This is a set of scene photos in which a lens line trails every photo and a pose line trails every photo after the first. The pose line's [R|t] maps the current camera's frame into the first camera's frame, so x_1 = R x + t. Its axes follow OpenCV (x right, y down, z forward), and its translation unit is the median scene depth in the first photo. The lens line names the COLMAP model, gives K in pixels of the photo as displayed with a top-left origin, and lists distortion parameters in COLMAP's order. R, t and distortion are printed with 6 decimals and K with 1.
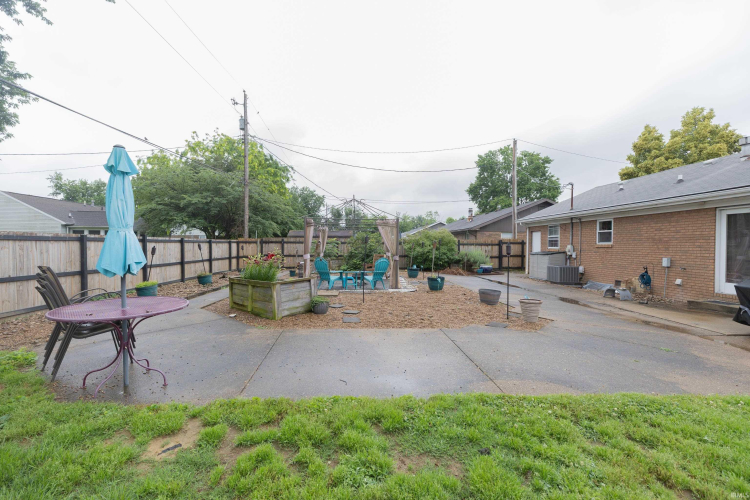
lens RADIAL K [[337.0, 0, 368.6], [0, 337.0, 248.2], [0, 0, 1]] dist [0.000963, 0.000020]
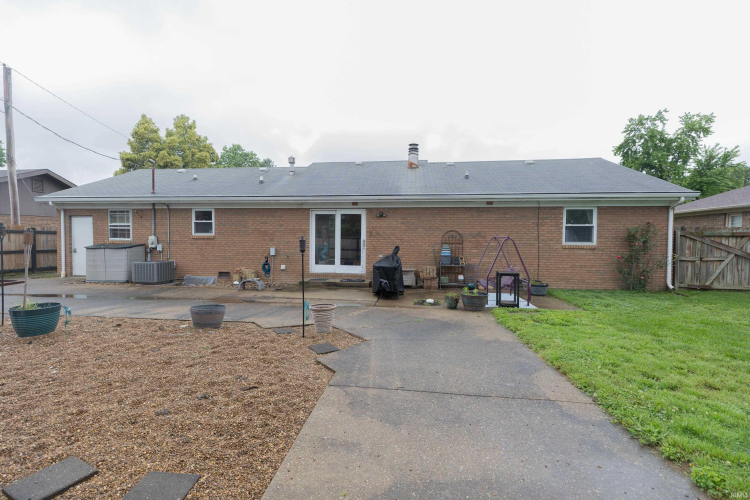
lens RADIAL K [[337.0, 0, 368.6], [0, 337.0, 248.2], [0, 0, 1]] dist [0.000963, 0.000020]
pose [[0.151285, -0.038824, 0.987727, -0.143601], [0.003637, 0.999244, 0.038719, -0.009116], [-0.988483, -0.002265, 0.151312, 0.349398]]
